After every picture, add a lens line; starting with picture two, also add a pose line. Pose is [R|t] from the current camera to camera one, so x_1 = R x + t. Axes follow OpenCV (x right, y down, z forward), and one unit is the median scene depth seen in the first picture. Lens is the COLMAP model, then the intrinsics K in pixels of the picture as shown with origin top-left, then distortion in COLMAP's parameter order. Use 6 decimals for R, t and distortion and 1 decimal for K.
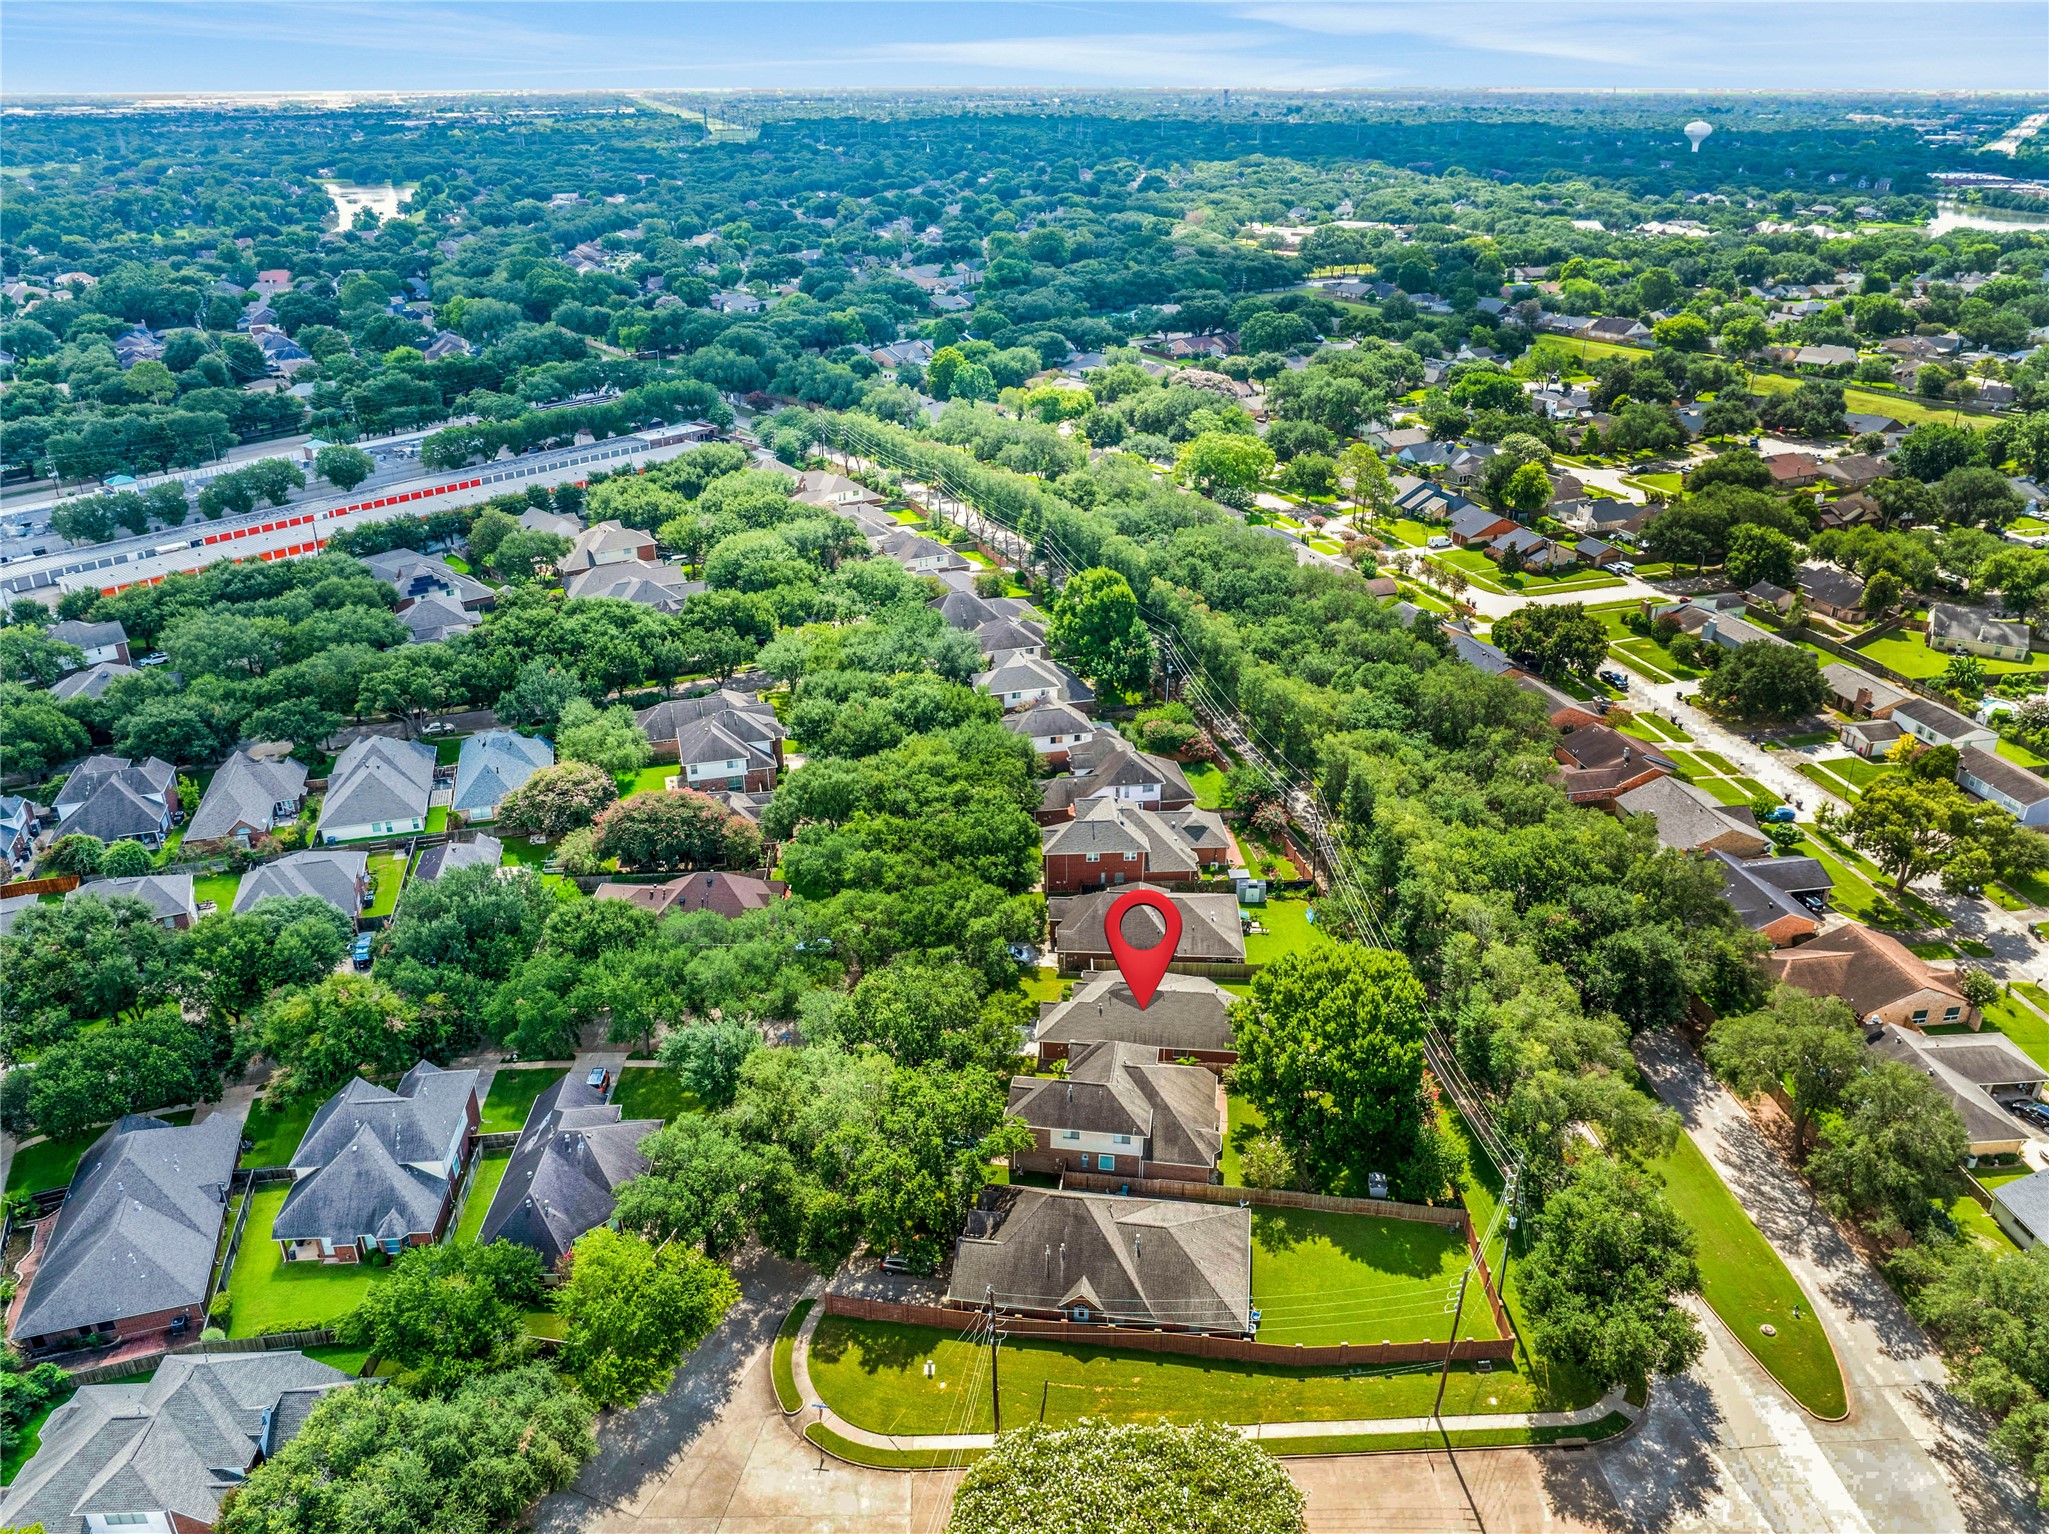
lens RADIAL K [[1465.5, 0, 1056.8], [0, 1465.5, 774.2], [0, 0, 1]] dist [-0.040548, 0.011503]
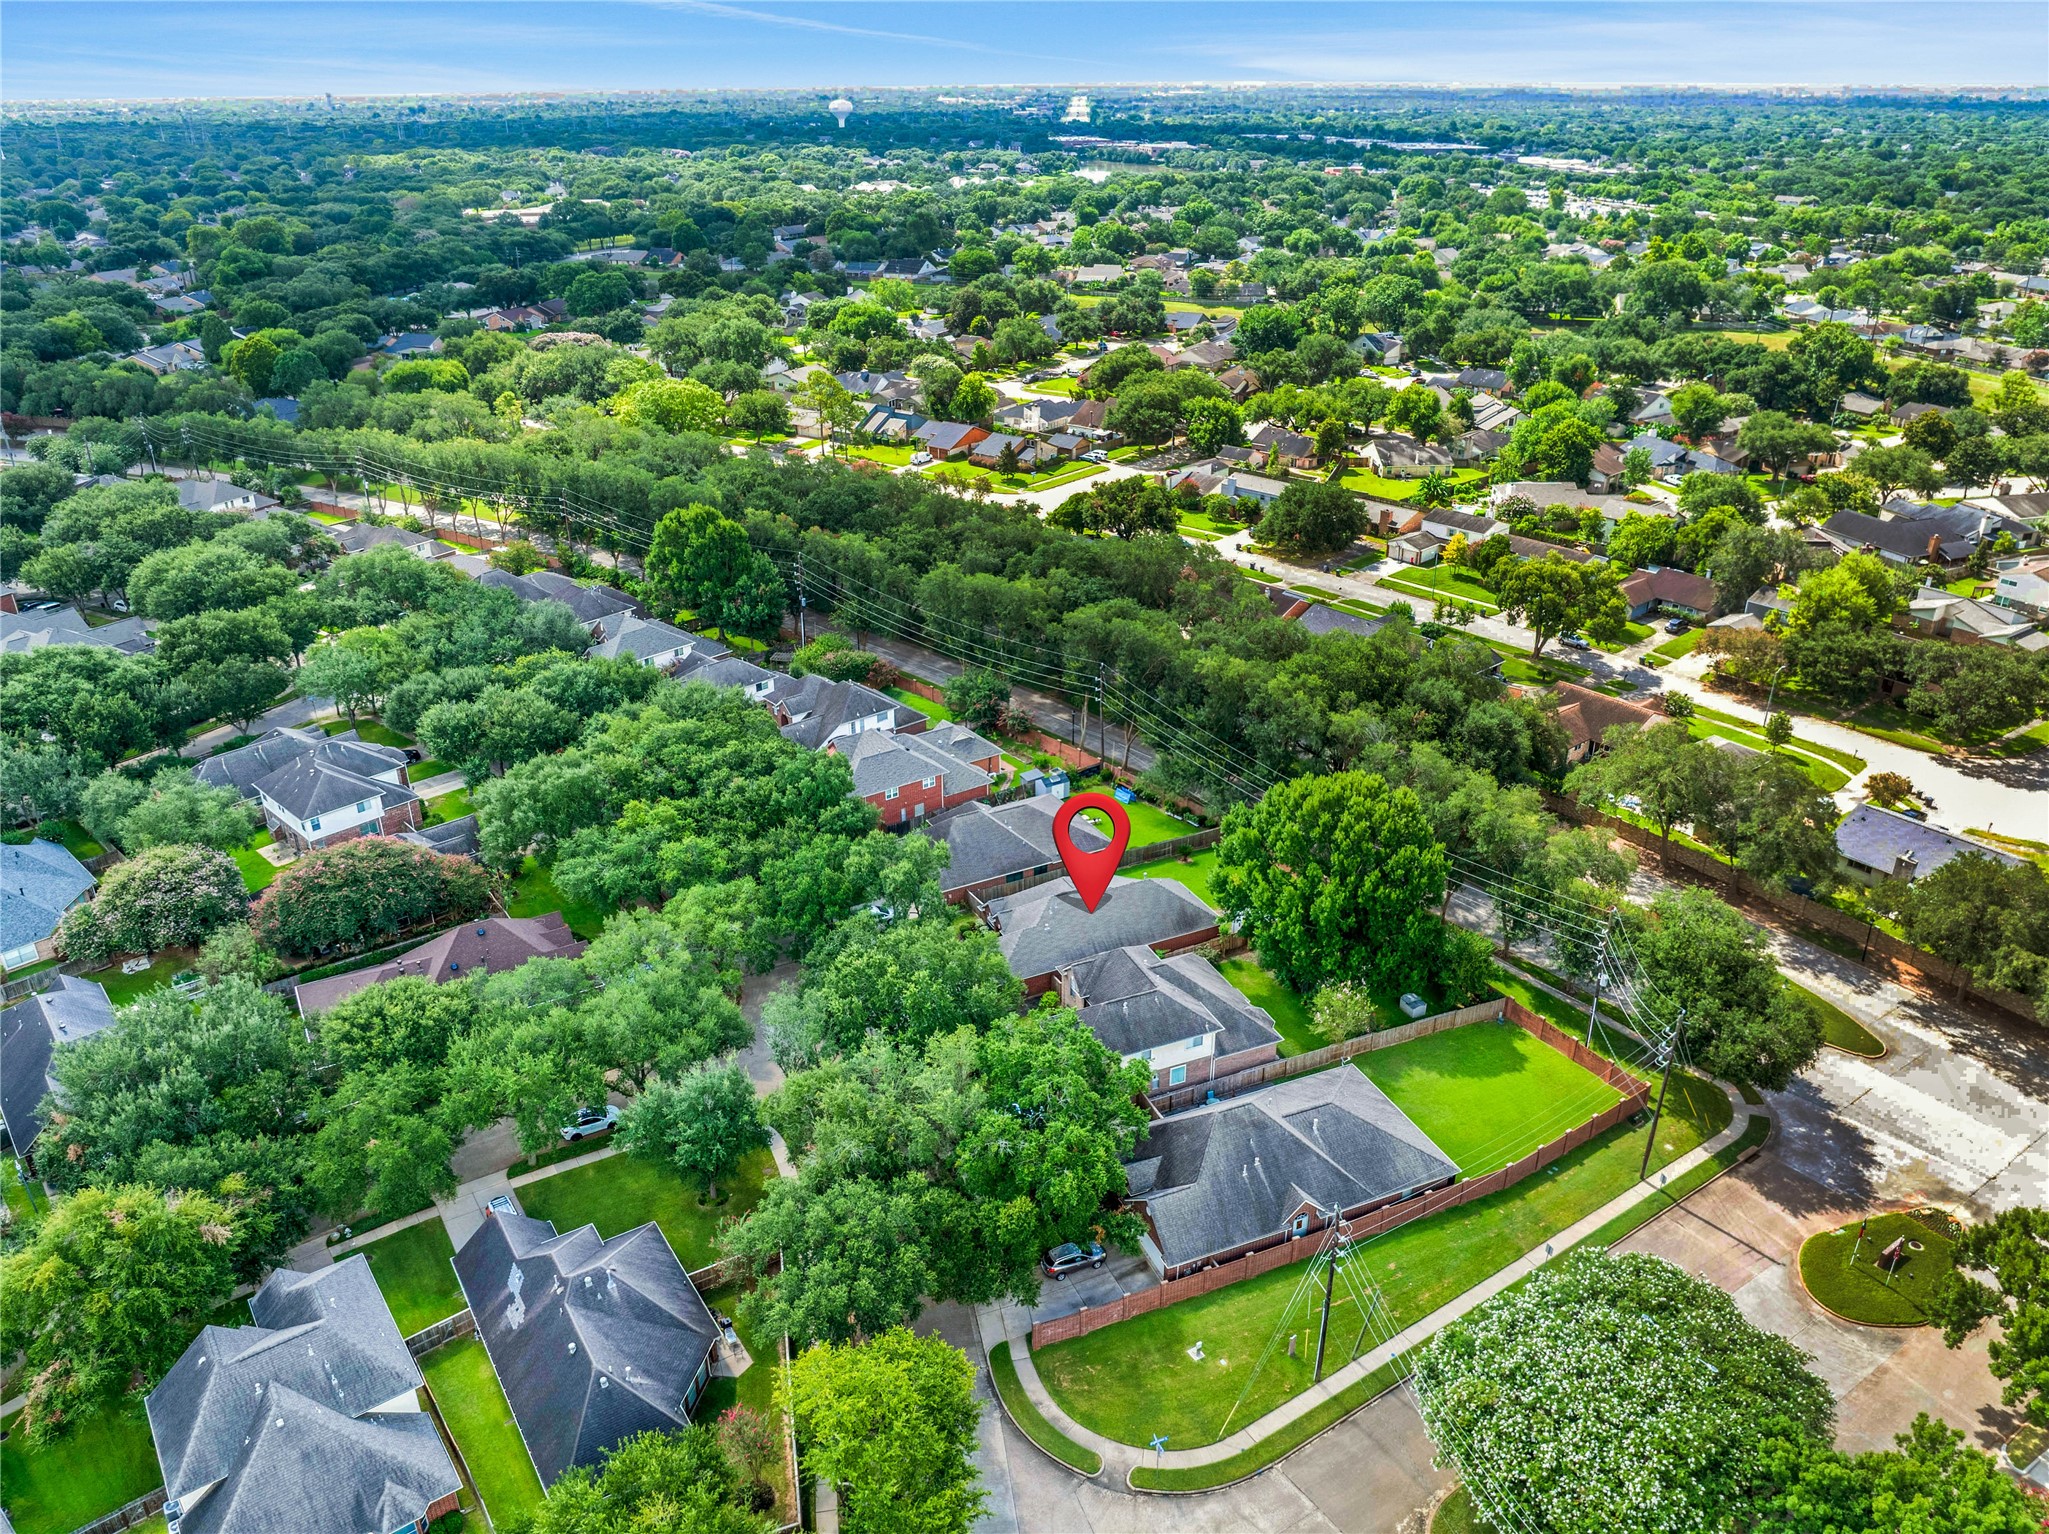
lens RADIAL K [[1465.5, 0, 1056.8], [0, 1465.5, 774.2], [0, 0, 1]] dist [-0.040548, 0.011503]
pose [[0.855312, -0.231695, 0.463420, -0.268031], [0.231397, 0.971103, 0.058440, 0.016464], [-0.463569, 0.057249, 0.884209, 0.173802]]
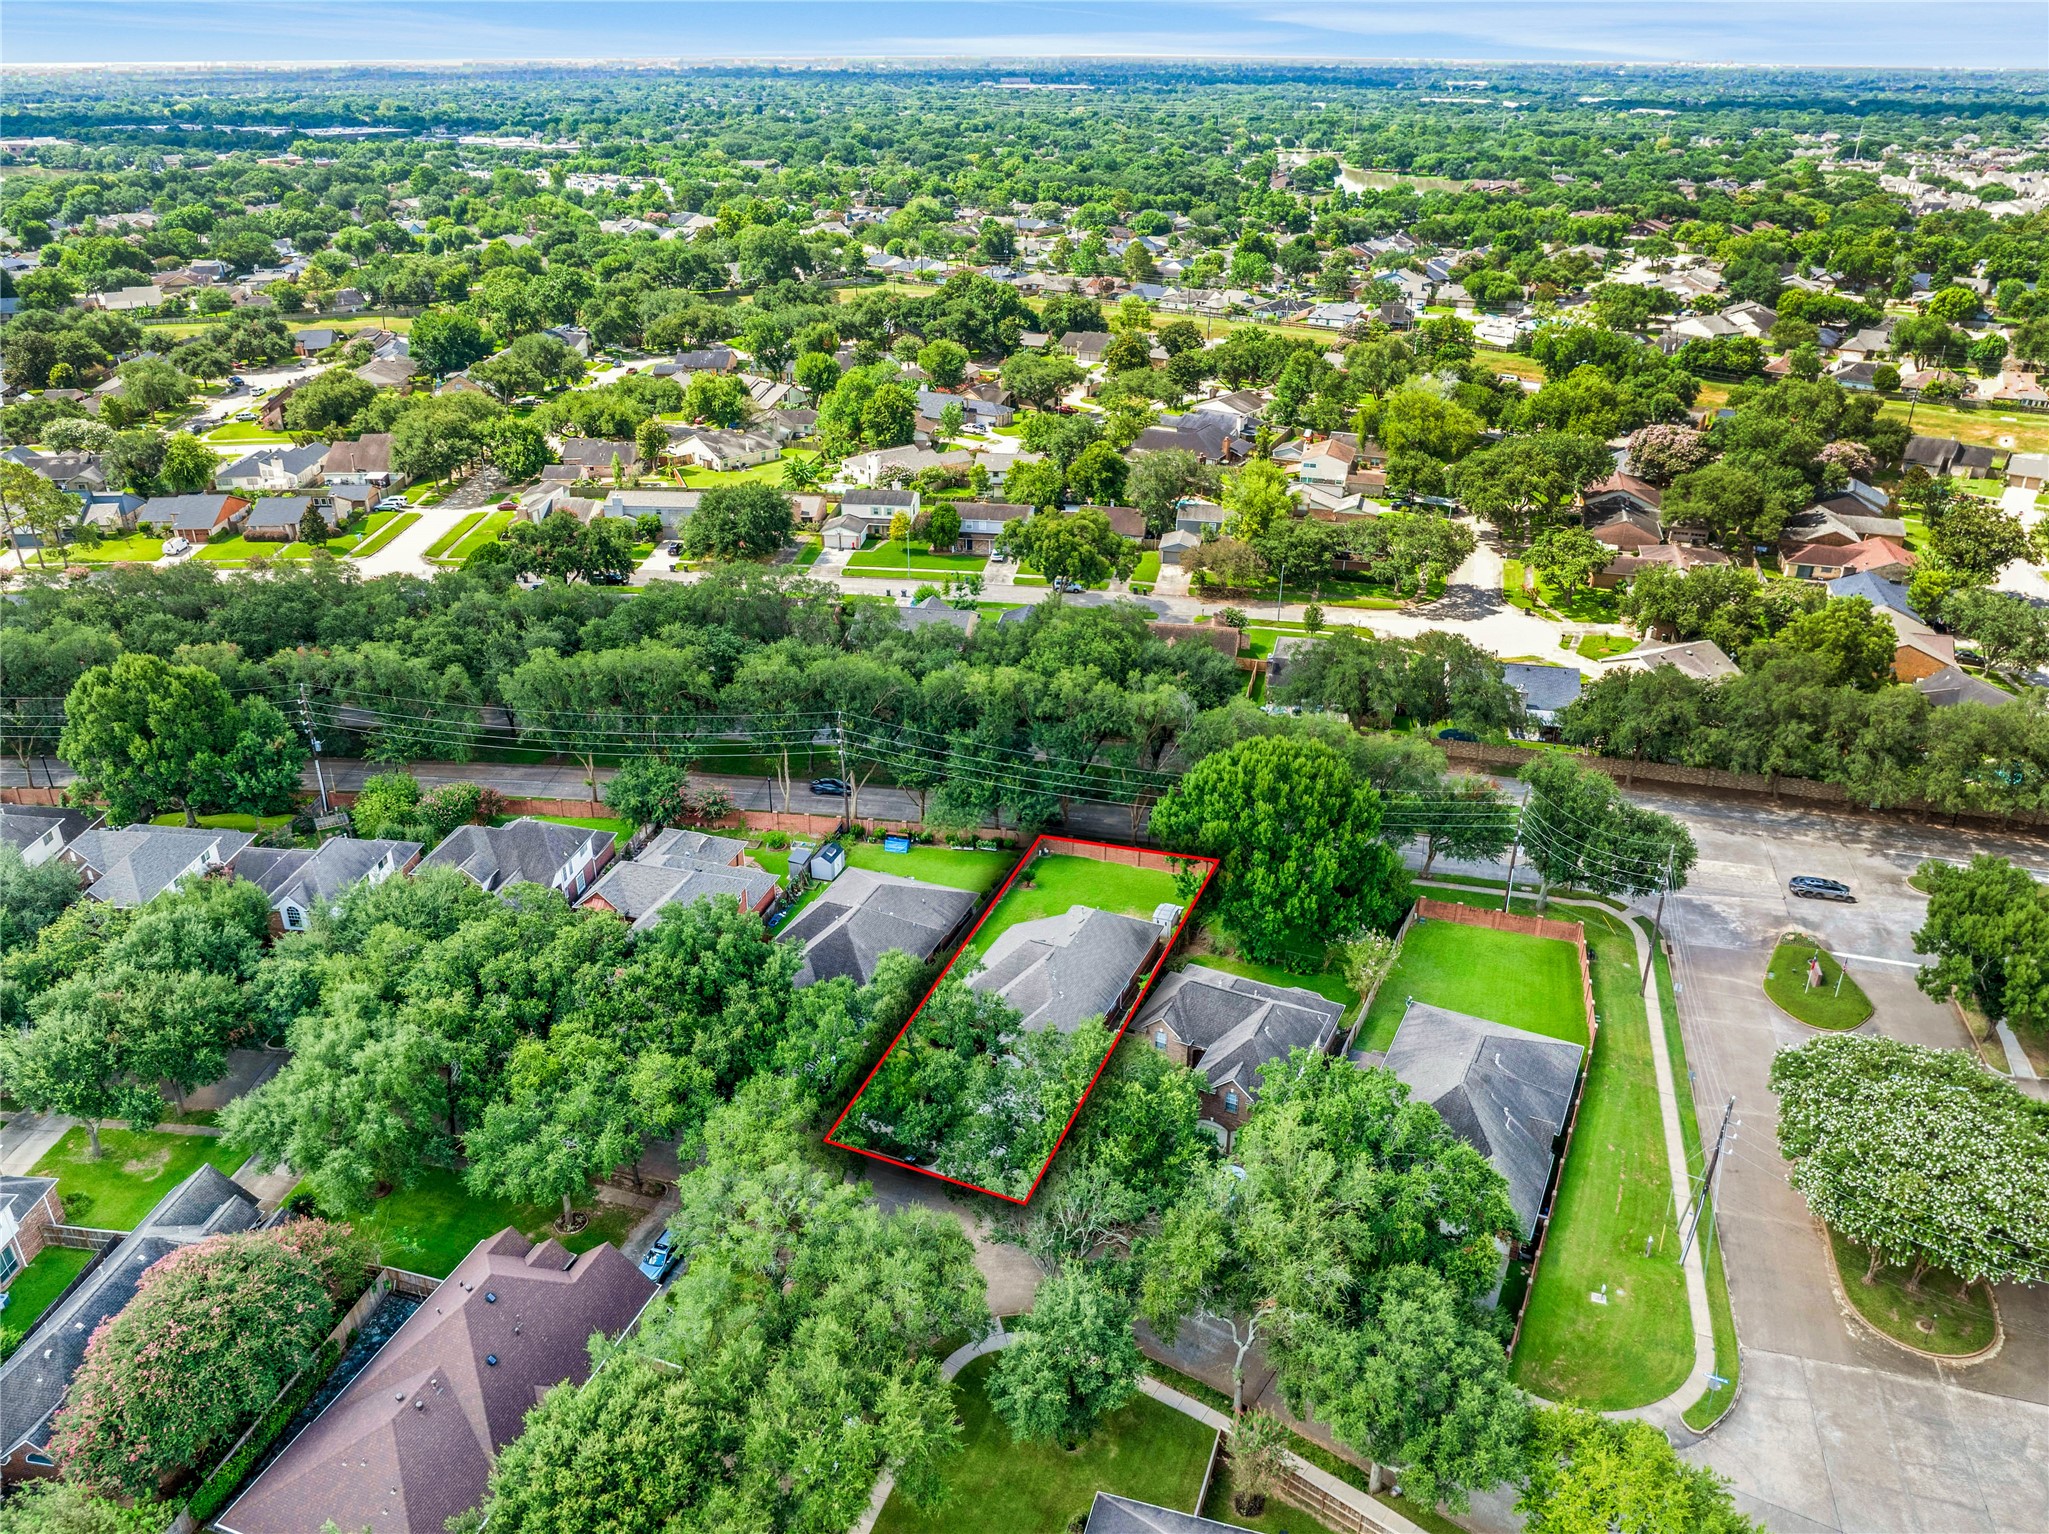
lens RADIAL K [[1465.5, 0, 1056.8], [0, 1465.5, 774.2], [0, 0, 1]] dist [-0.040548, 0.011503]
pose [[0.335285, -0.423851, 0.841389, -0.450793], [0.407511, 0.870460, 0.276106, -0.124594], [-0.849423, 0.250301, 0.464576, 0.468089]]
